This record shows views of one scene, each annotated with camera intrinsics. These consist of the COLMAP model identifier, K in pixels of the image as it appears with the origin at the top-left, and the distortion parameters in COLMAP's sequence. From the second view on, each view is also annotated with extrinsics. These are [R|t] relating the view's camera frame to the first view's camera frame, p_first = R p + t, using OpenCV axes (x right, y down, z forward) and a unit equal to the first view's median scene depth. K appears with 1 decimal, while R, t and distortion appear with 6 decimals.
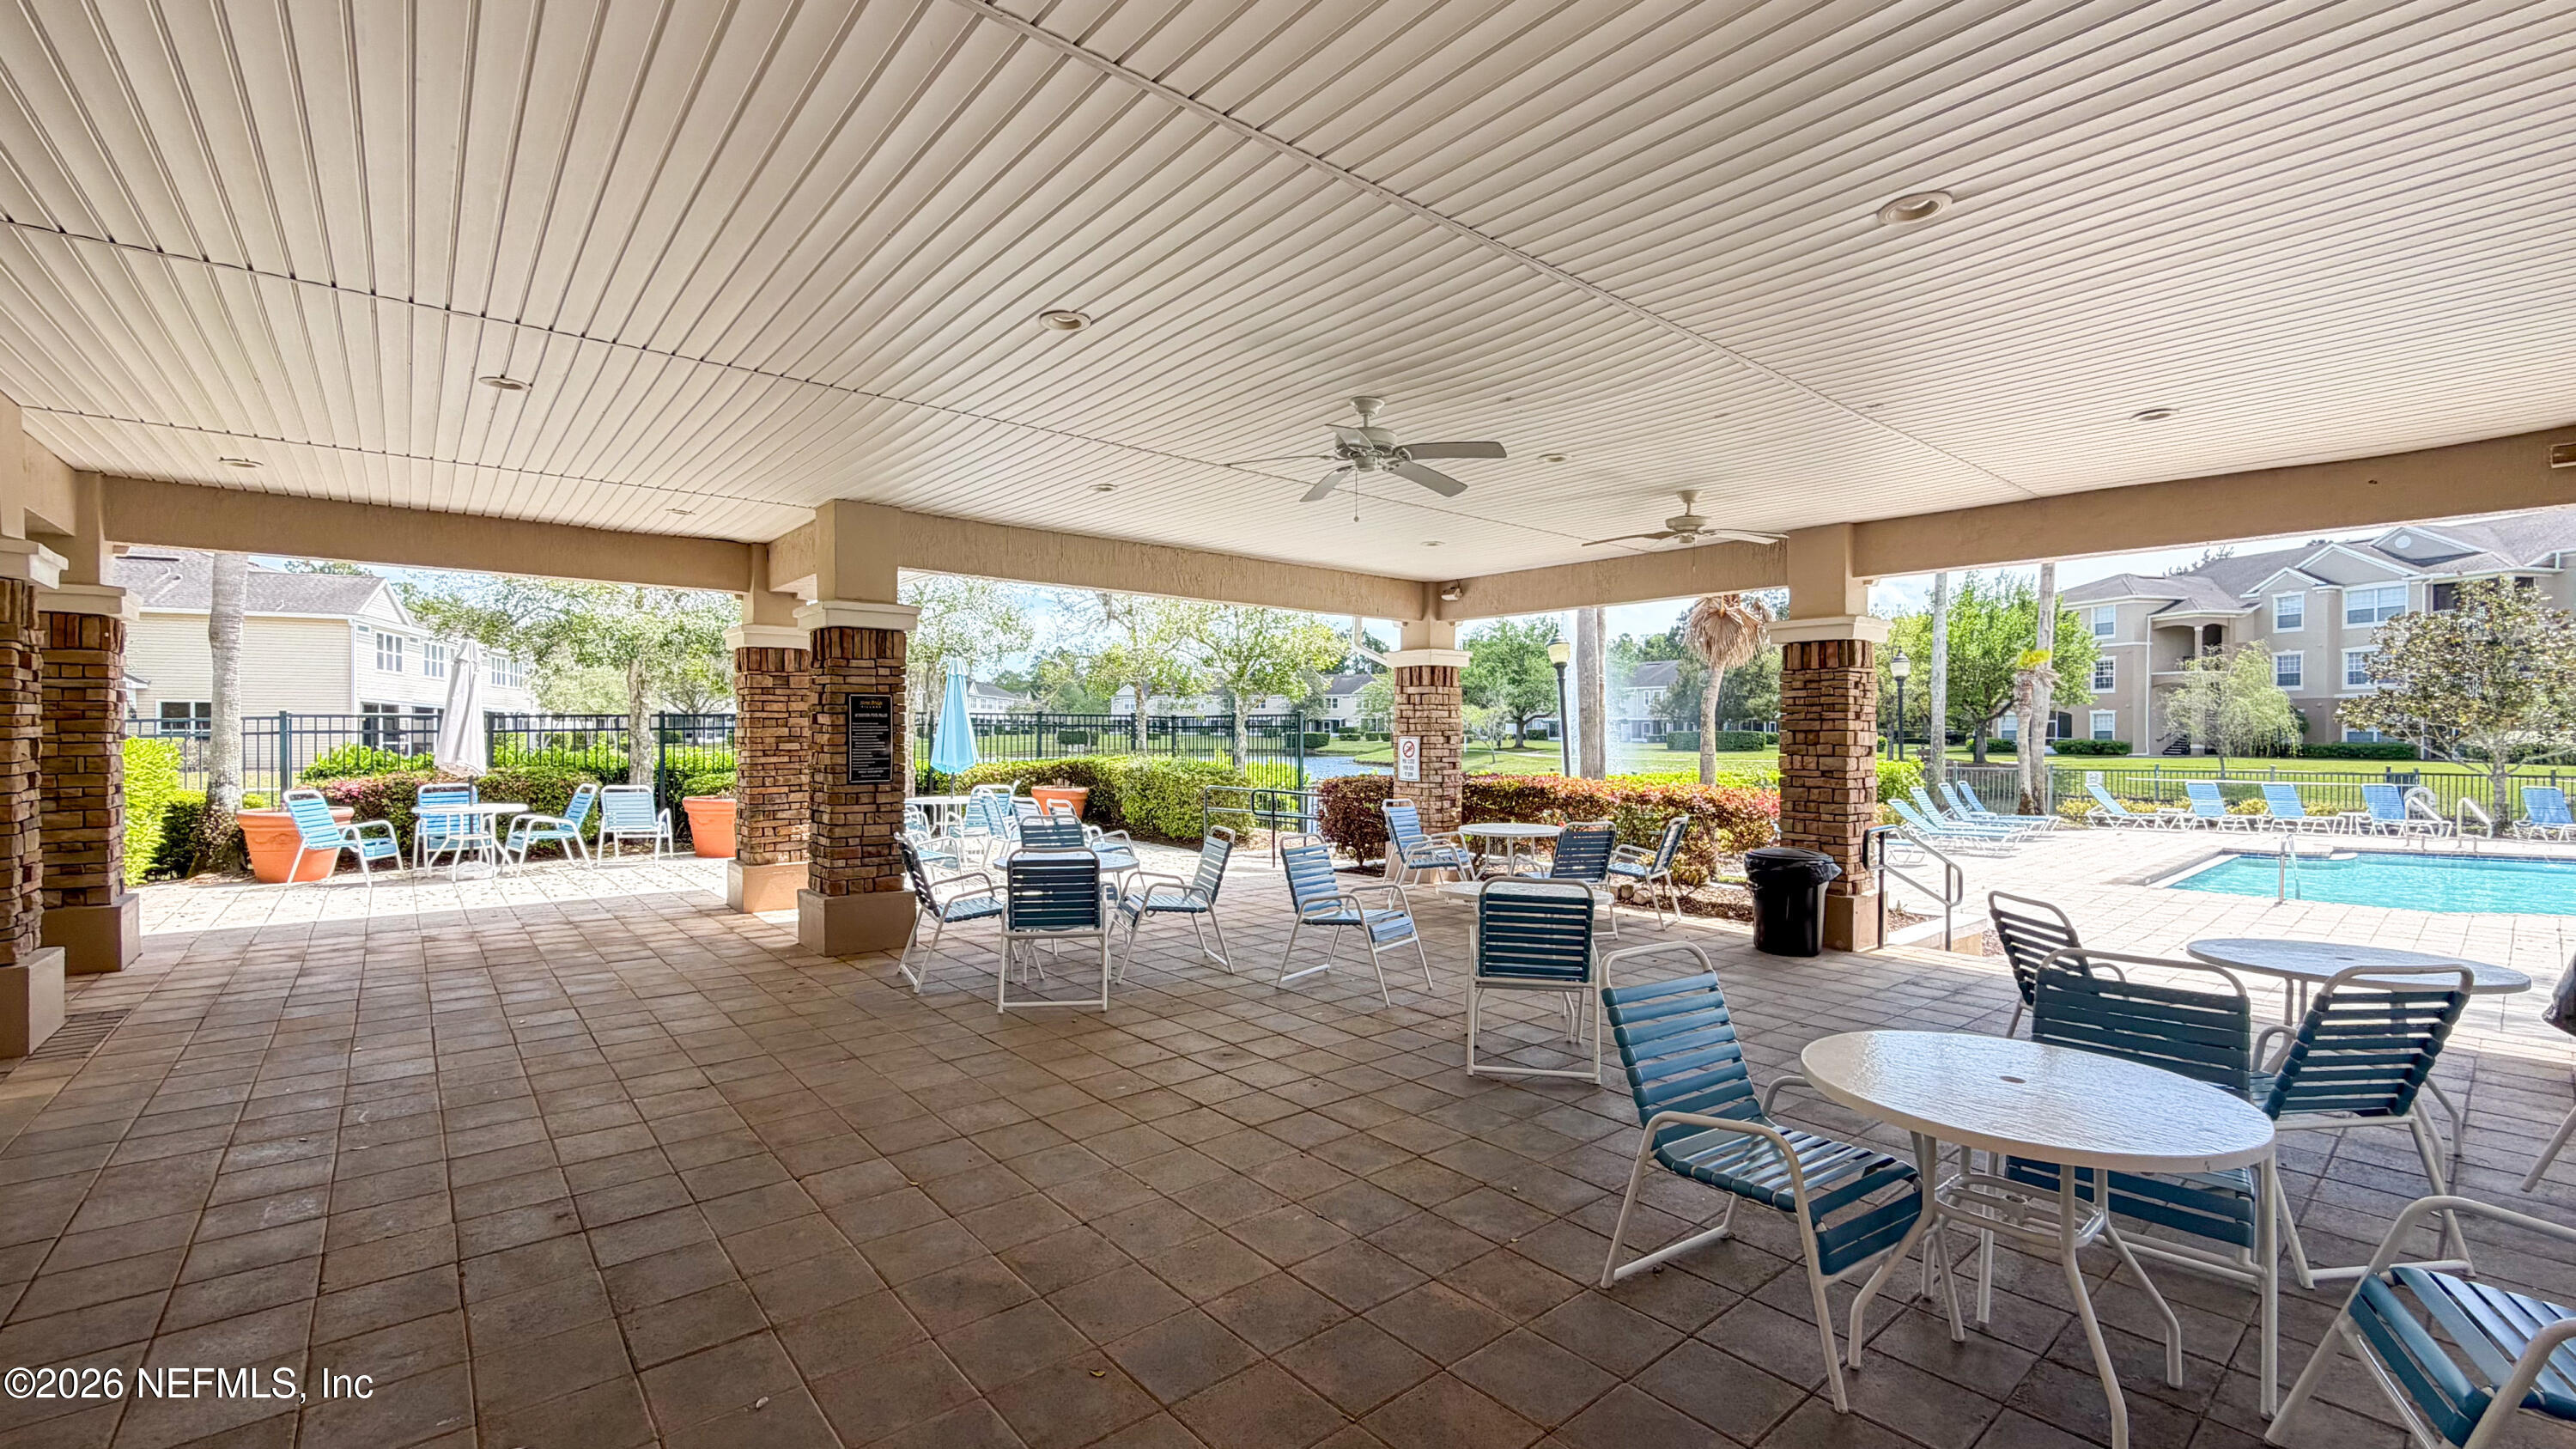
lens RADIAL K [[1034.1, 0, 1284.1], [0, 1034.1, 730.4], [0, 0, 1]] dist [-0.000542, -0.001915]
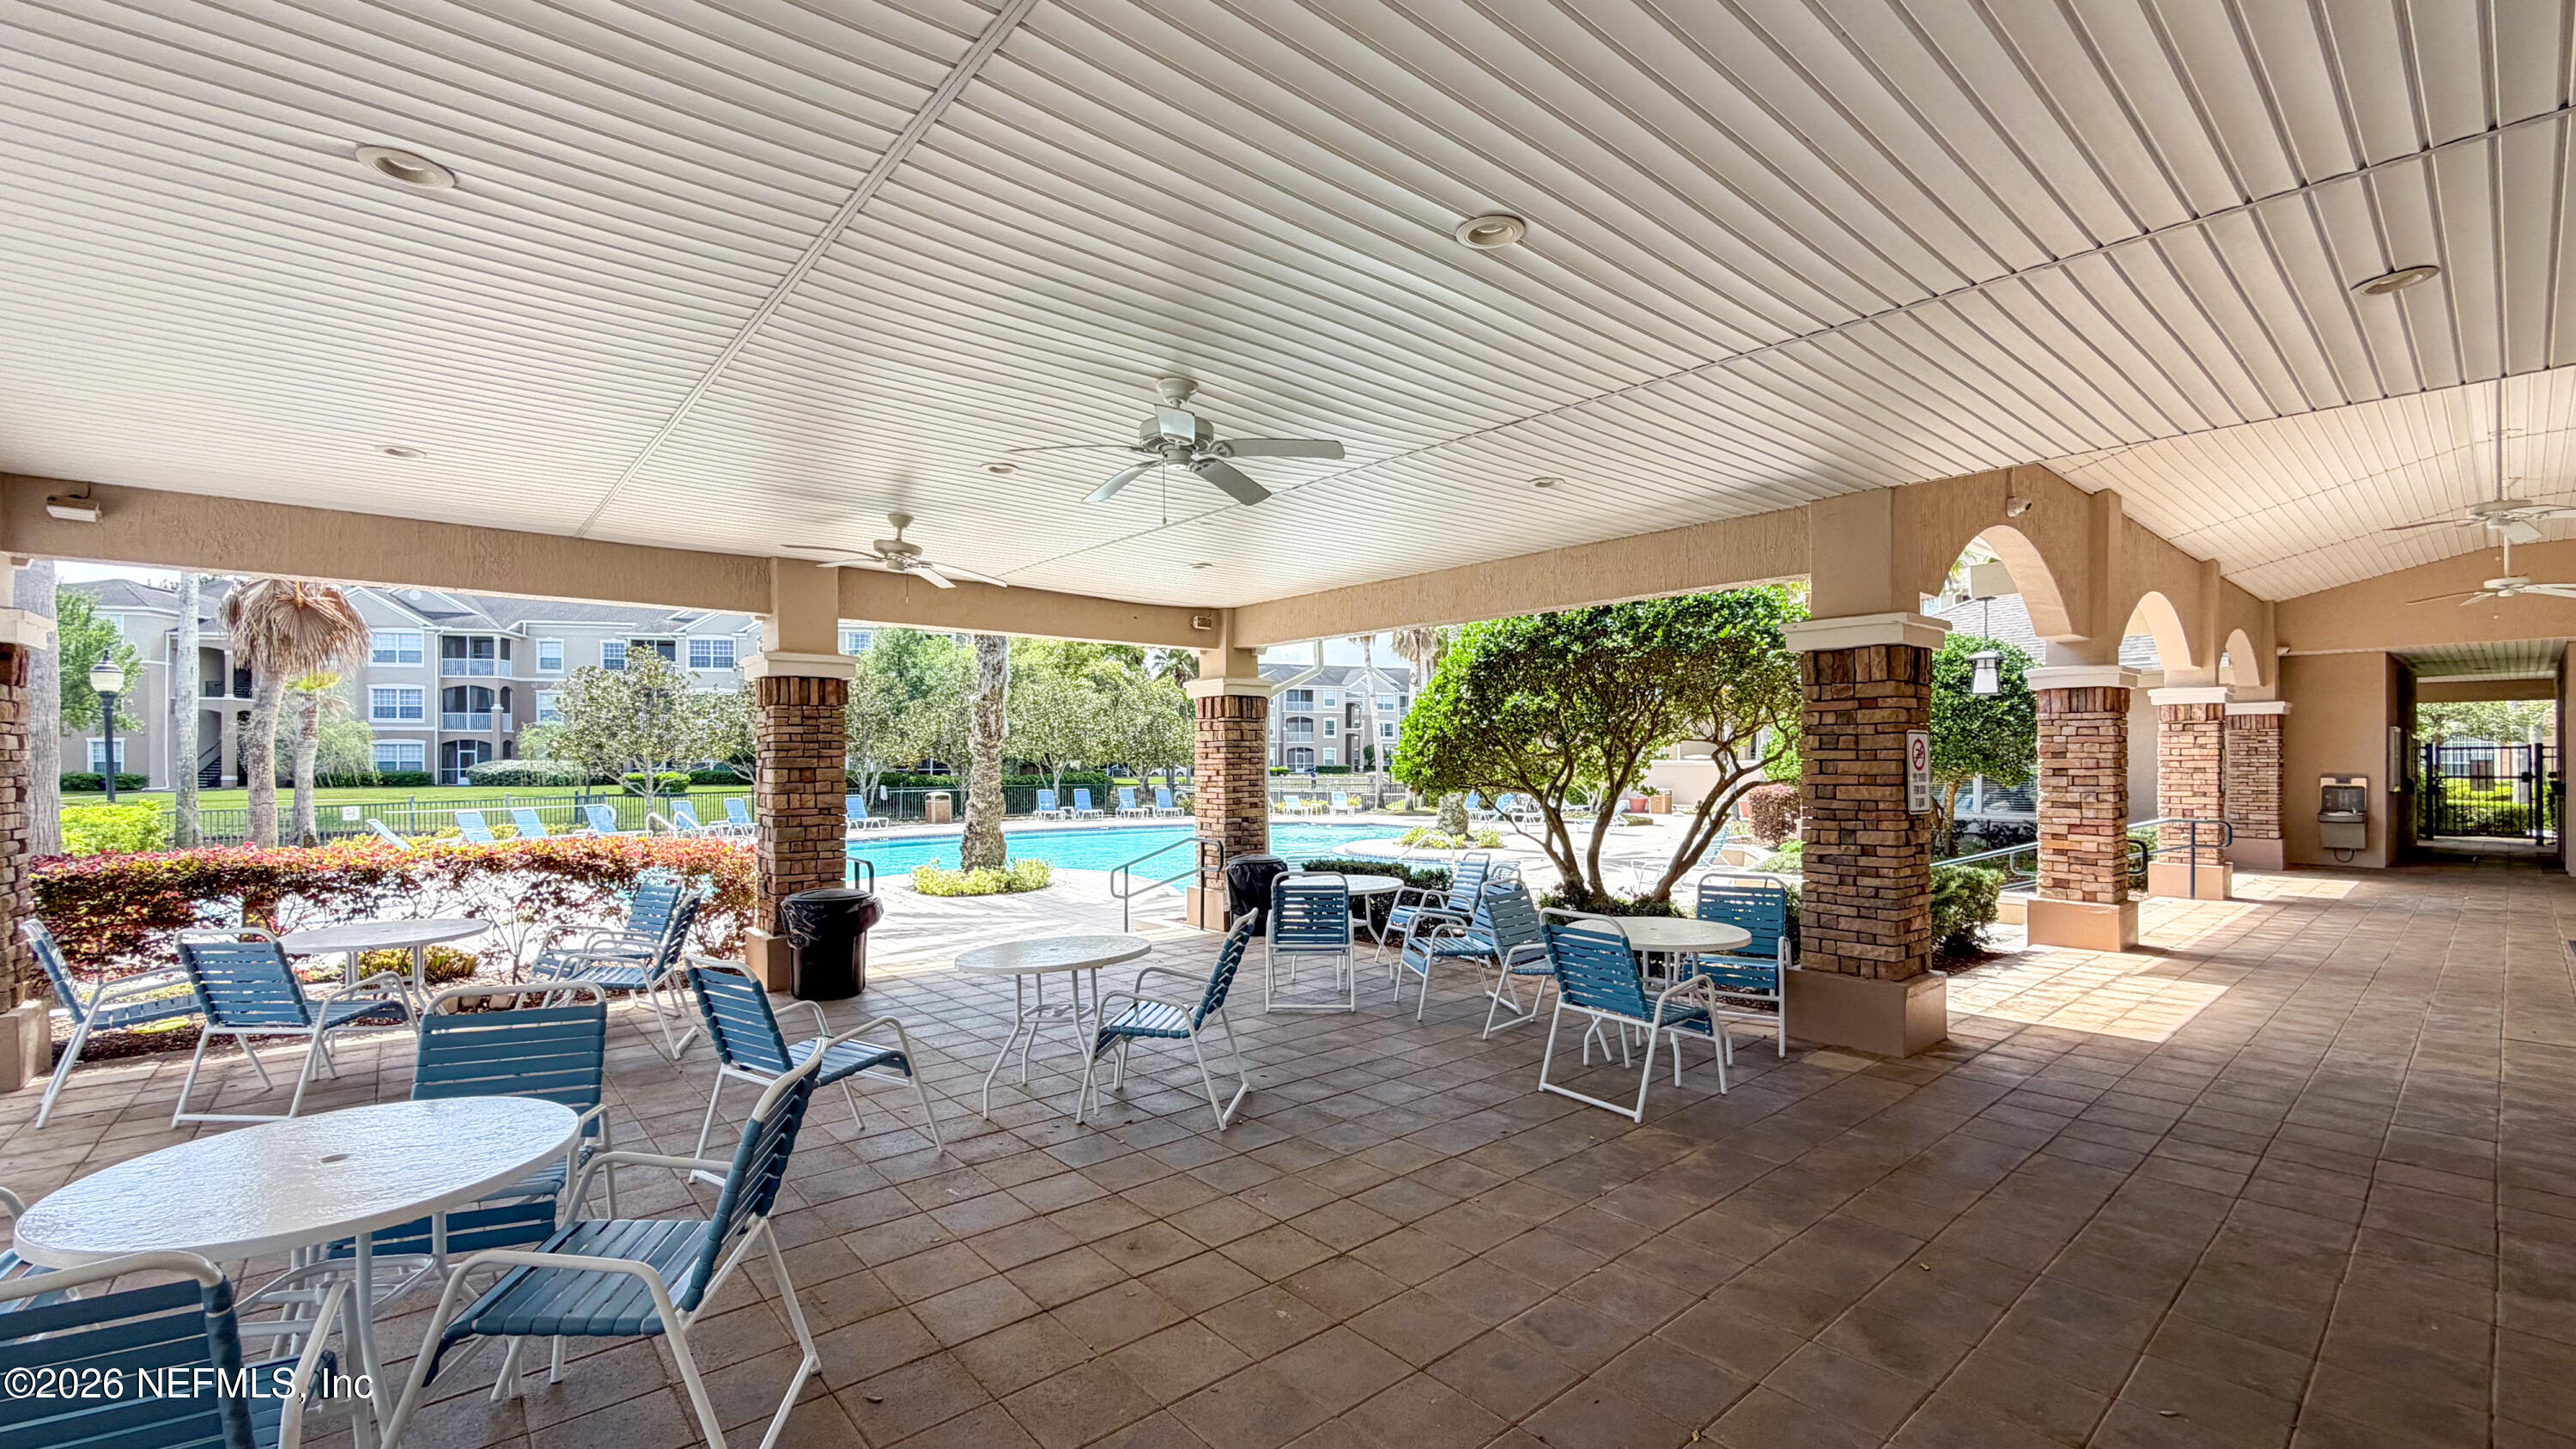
lens RADIAL K [[1034.1, 0, 1265.9], [0, 1034.1, 733.4], [0, 0, 1]] dist [-0.000542, -0.001915]
pose [[0.010537, 0.022632, 0.999688, -0.470232], [0.004324, 0.999733, -0.022678, -0.008244], [-0.999935, 0.004561, 0.010437, 0.565079]]
